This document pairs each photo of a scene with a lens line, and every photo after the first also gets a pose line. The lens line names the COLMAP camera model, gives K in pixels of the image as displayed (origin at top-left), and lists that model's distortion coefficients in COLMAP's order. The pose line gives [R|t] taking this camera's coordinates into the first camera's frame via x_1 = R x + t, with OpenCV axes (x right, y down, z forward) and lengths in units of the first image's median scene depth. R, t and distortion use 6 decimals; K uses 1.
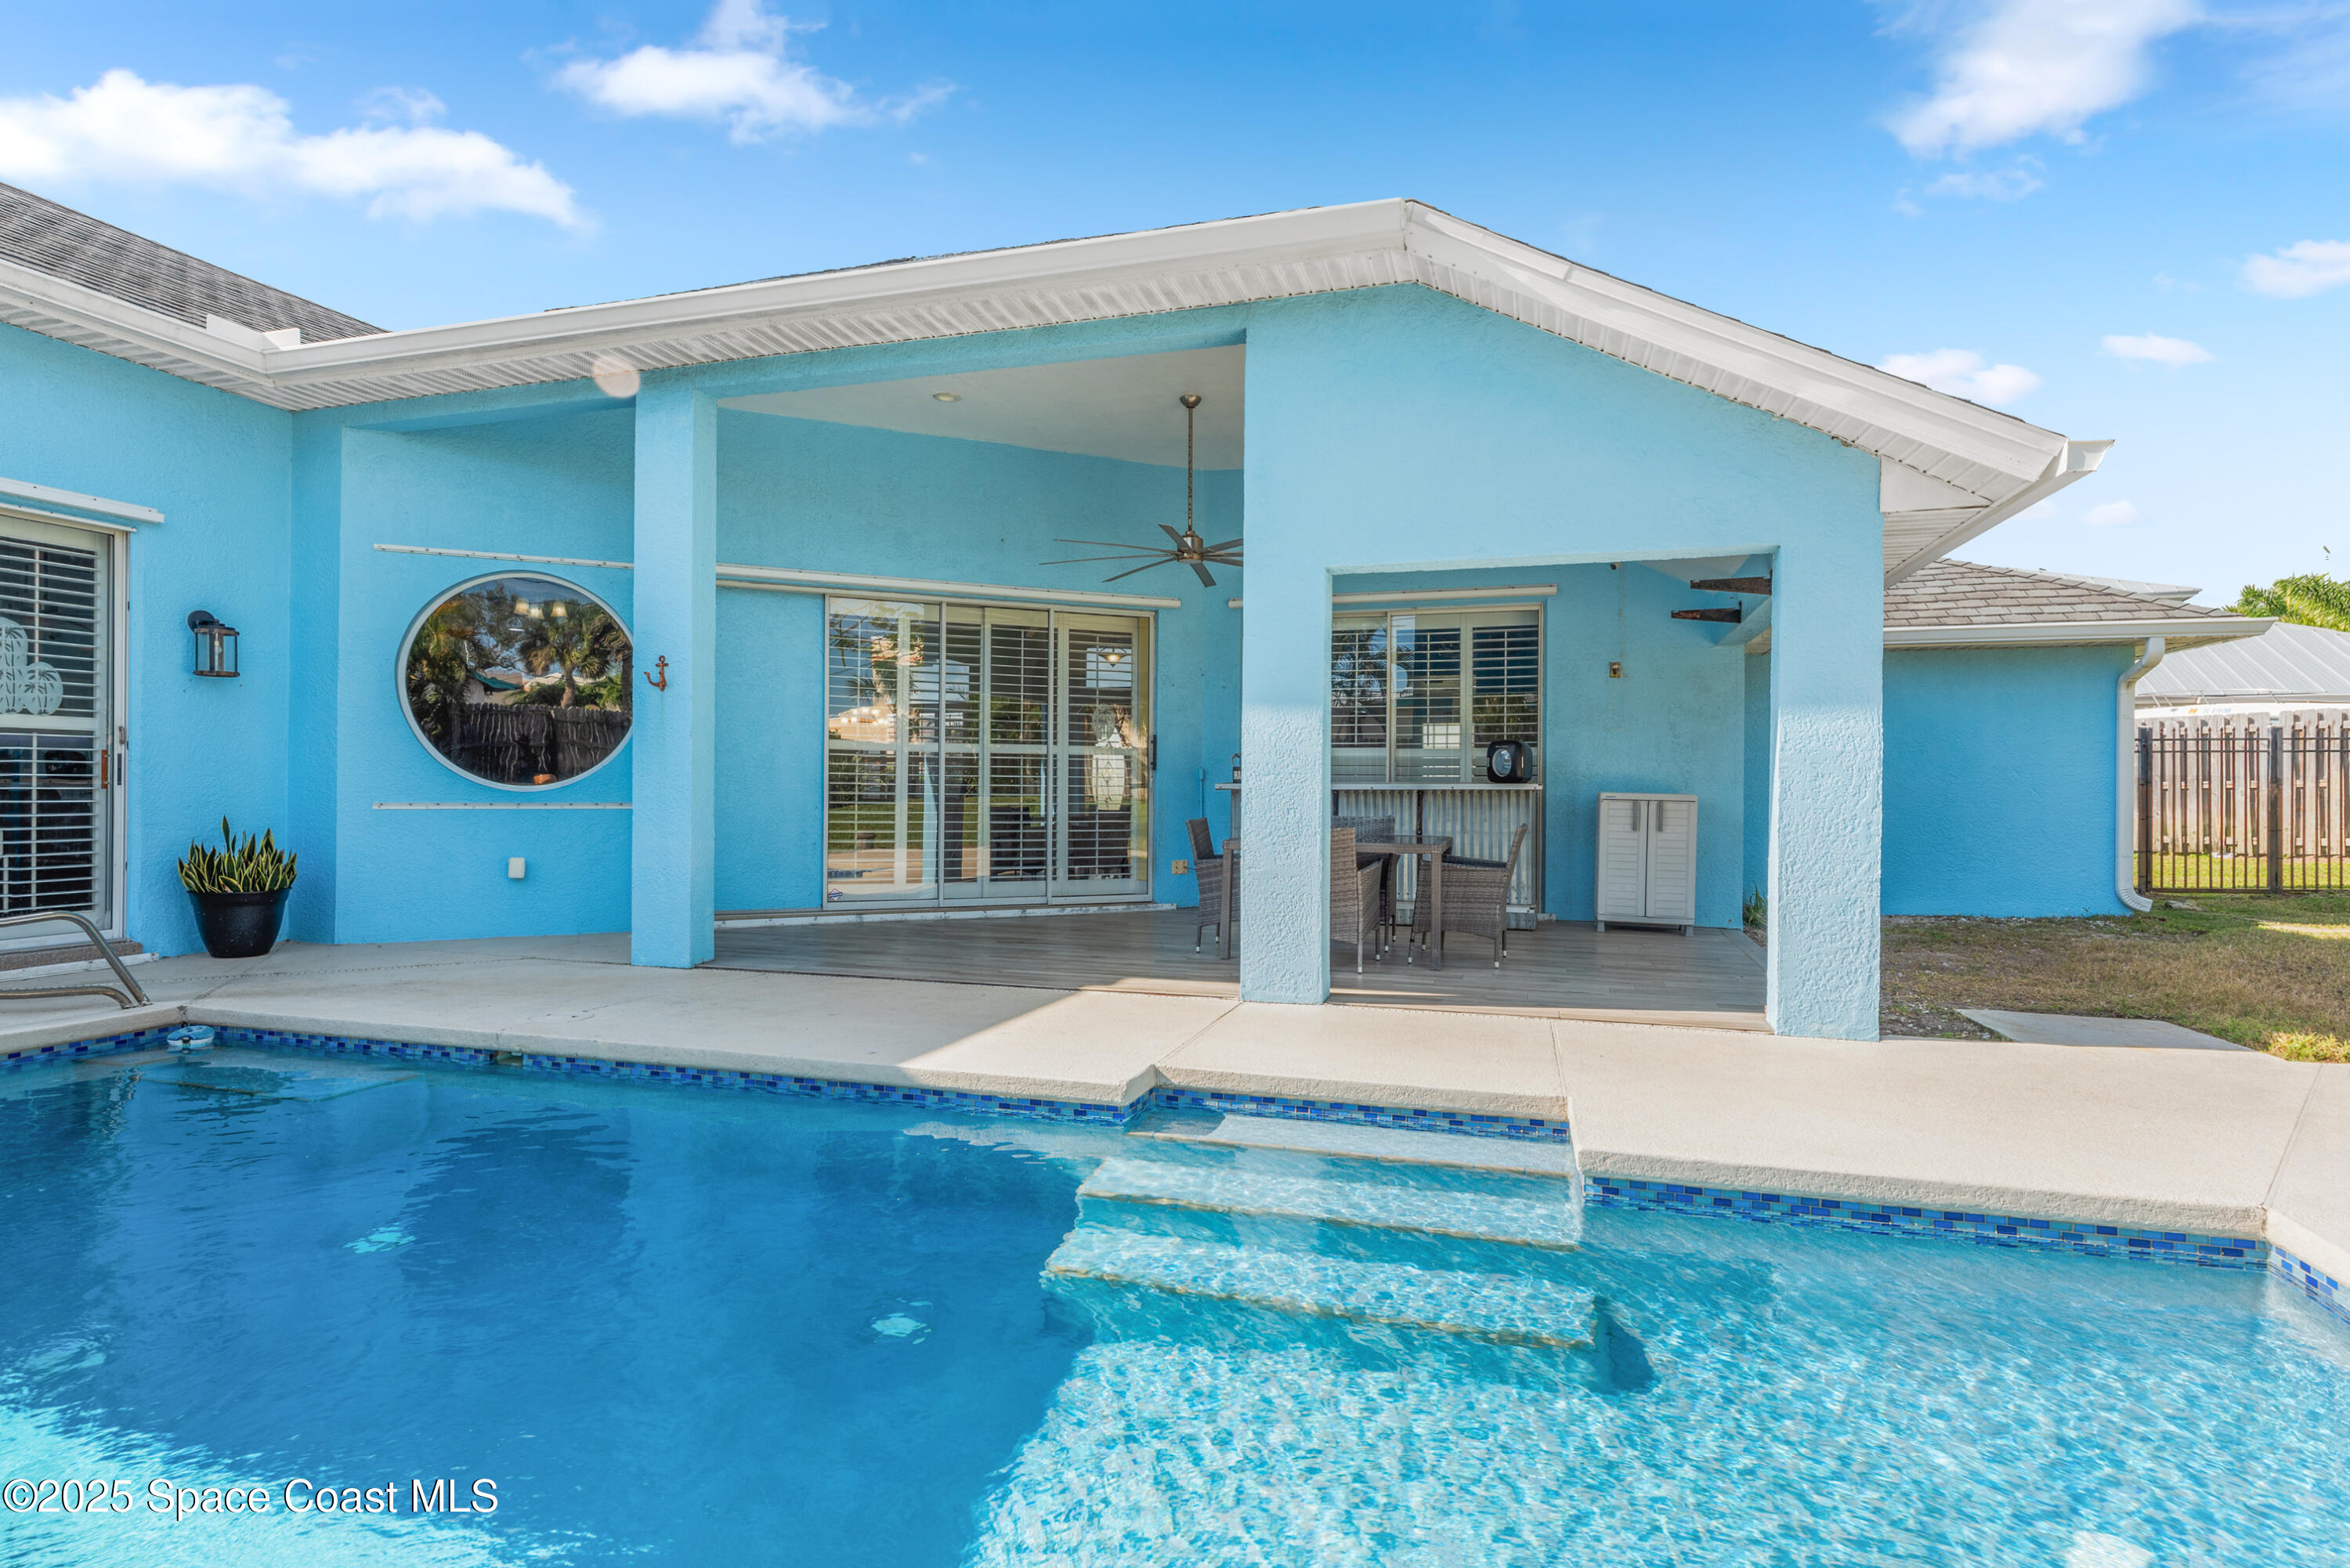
lens RADIAL K [[1193.1, 0, 1181.0], [0, 1193.1, 785.0], [0, 0, 1]] dist [-0.001169, 0.000451]
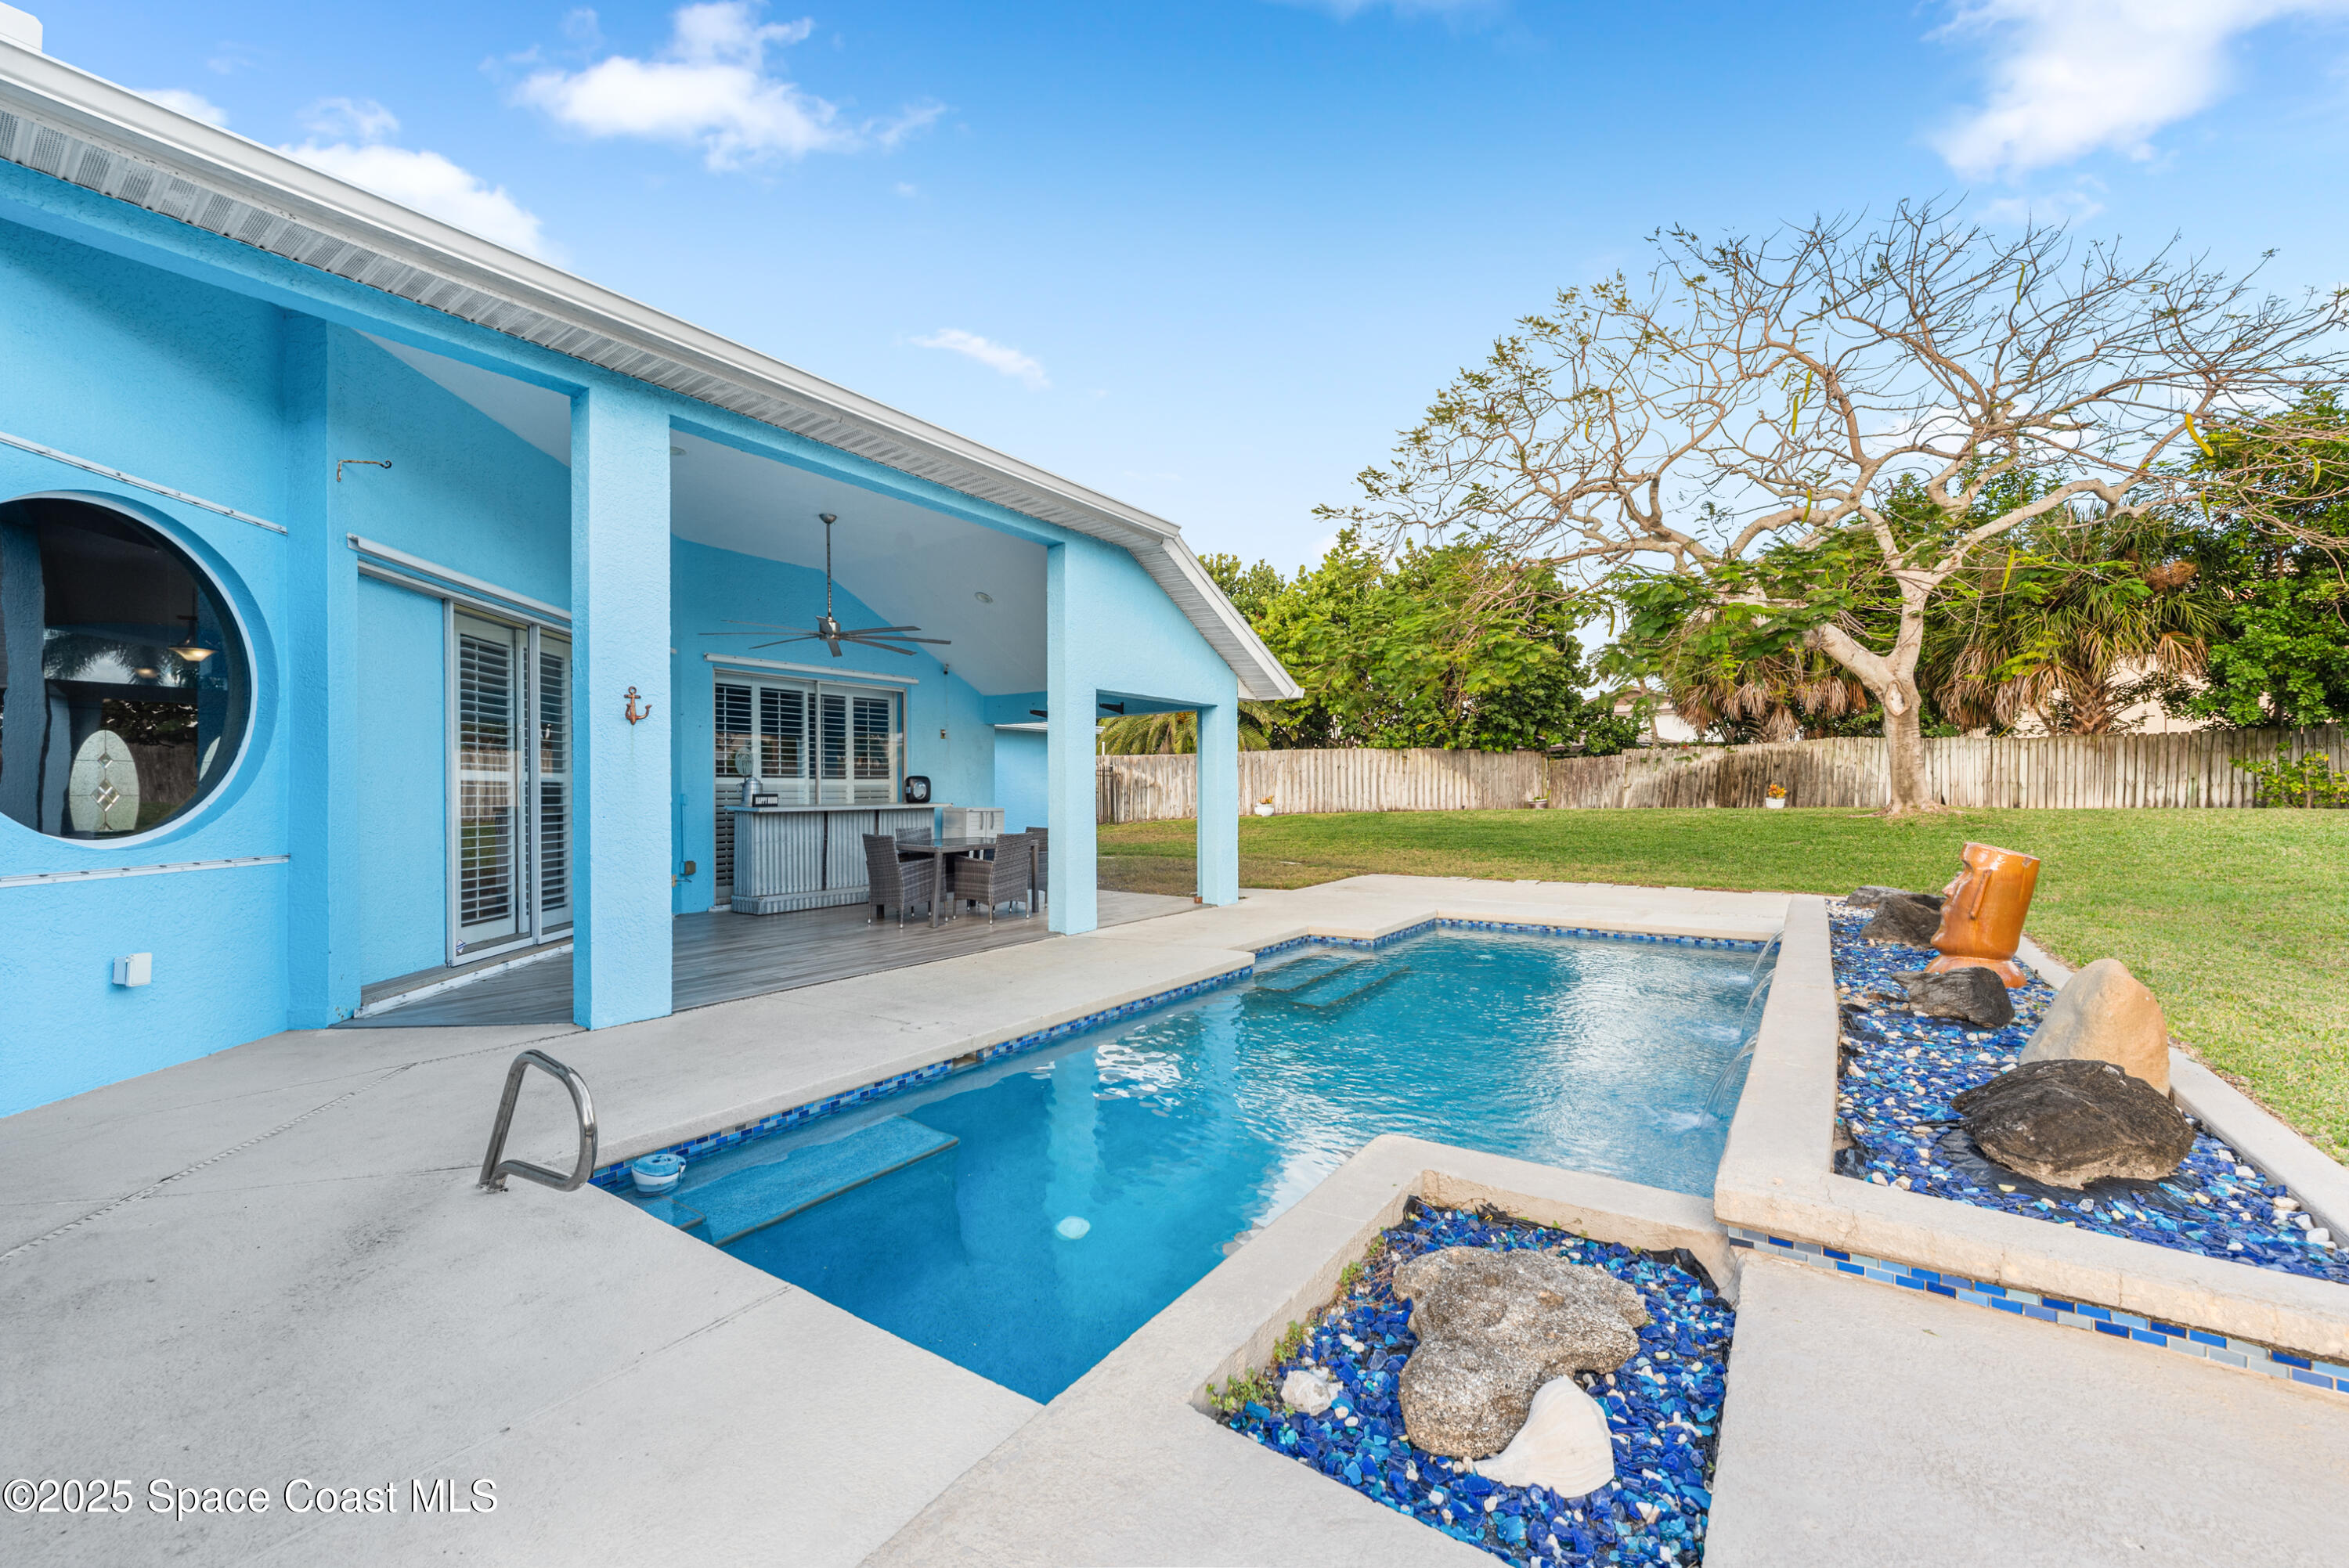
lens RADIAL K [[921.5, 0, 1173.6], [0, 921.5, 788.5], [0, 0, 1]] dist [0.008460, -0.002591]
pose [[0.309328, -0.005608, 0.950939, -1.137575], [0.005915, 0.999975, 0.003973, -0.034136], [-0.950937, 0.004396, 0.309353, 0.435337]]
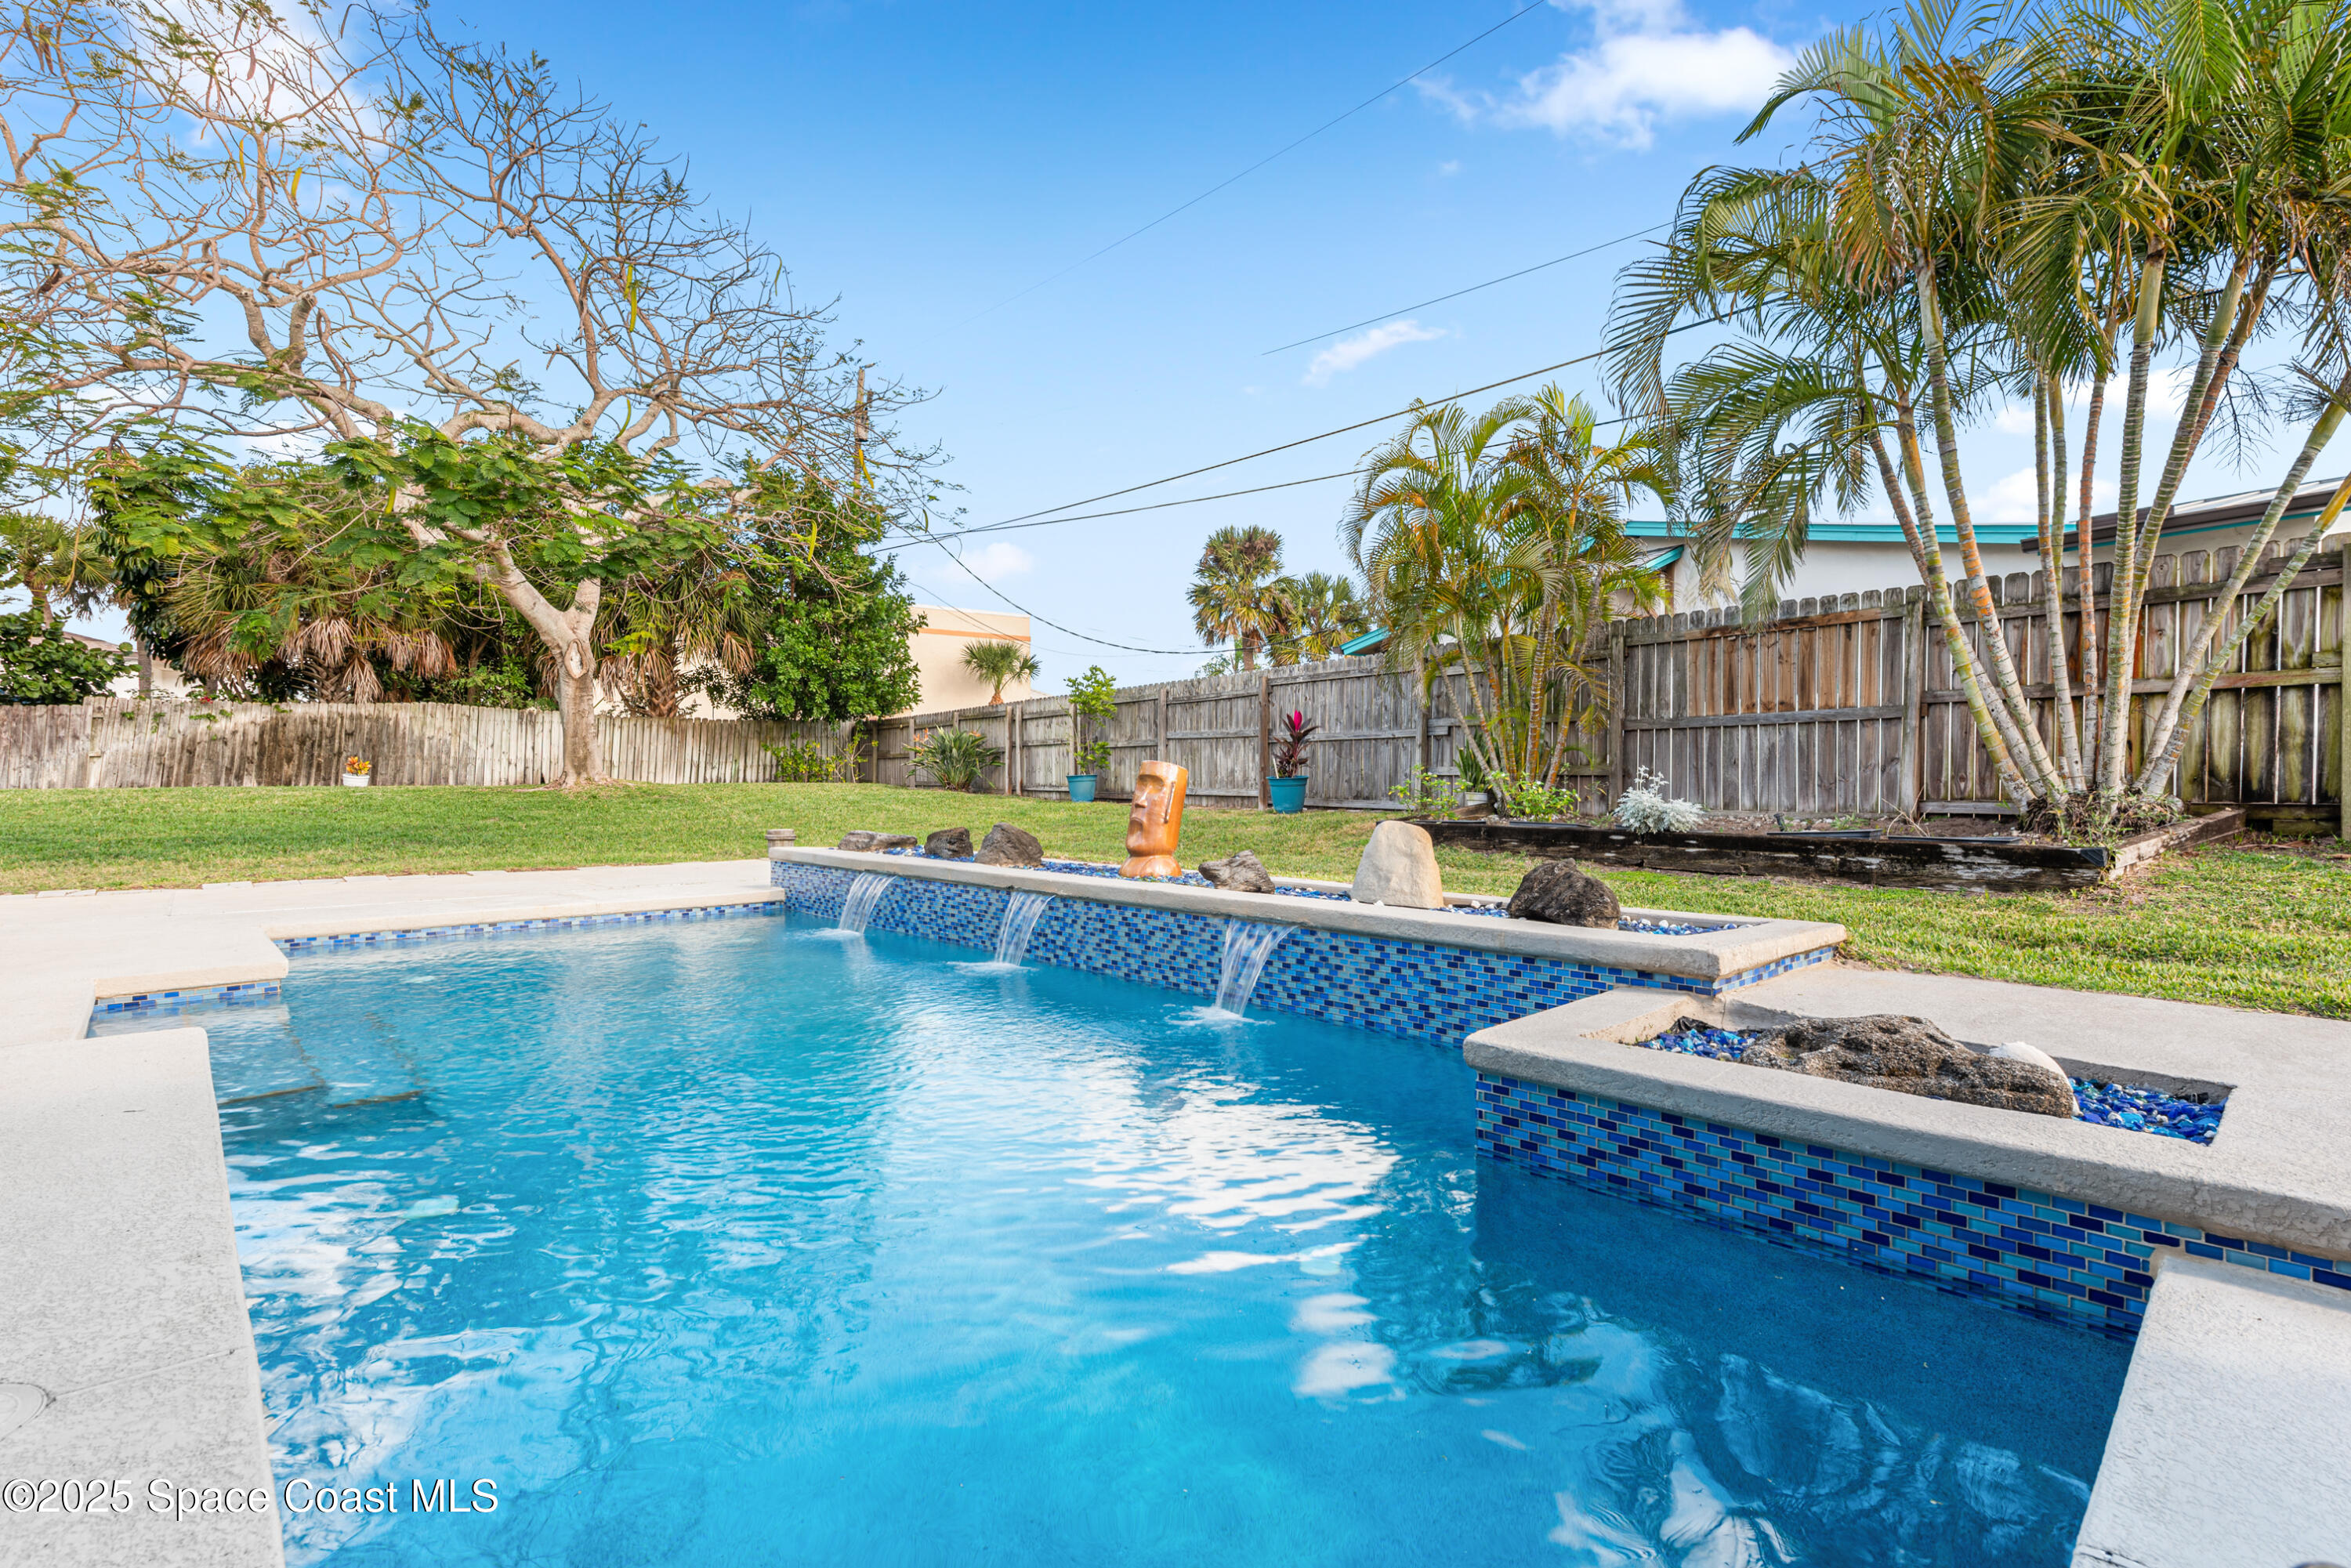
lens RADIAL K [[1086.7, 0, 1175.5], [0, 1086.7, 784.0], [0, 0, 1]] dist [0.002511, 0.000466]
pose [[-0.866007, -0.010295, 0.499926, -0.790276], [-0.011002, 0.999938, 0.001533, 0.031513], [-0.499911, -0.004173, -0.866067, 0.957368]]
